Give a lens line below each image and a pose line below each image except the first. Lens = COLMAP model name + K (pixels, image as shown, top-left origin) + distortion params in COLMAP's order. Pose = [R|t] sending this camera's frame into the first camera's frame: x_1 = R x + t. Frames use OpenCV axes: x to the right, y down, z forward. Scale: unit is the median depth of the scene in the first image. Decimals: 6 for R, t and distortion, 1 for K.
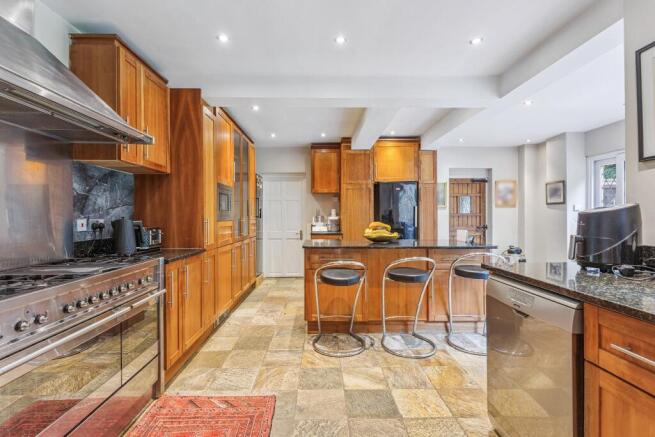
lens RADIAL K [[313.0, 0, 325.4], [0, 313.0, 216.8], [0, 0, 1]] dist [-0.002427, 0.001241]
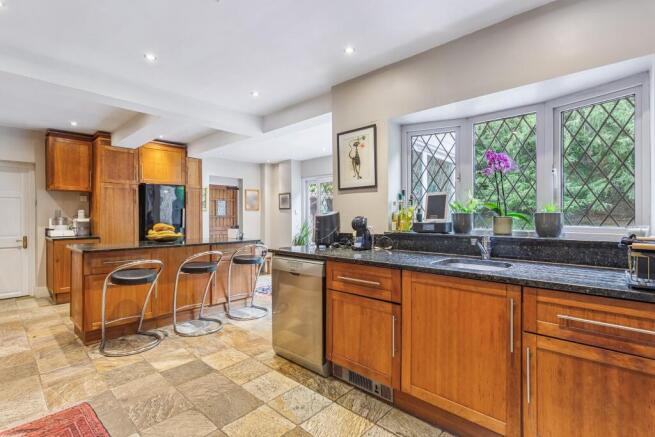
lens RADIAL K [[313.0, 0, 325.9], [0, 313.0, 217.9], [0, 0, 1]] dist [-0.002427, 0.001241]
pose [[0.686757, -0.001709, 0.726885, -0.242689], [0.001948, 0.999998, 0.000510, -0.002188], [-0.726885, 0.001066, 0.686759, -0.148302]]
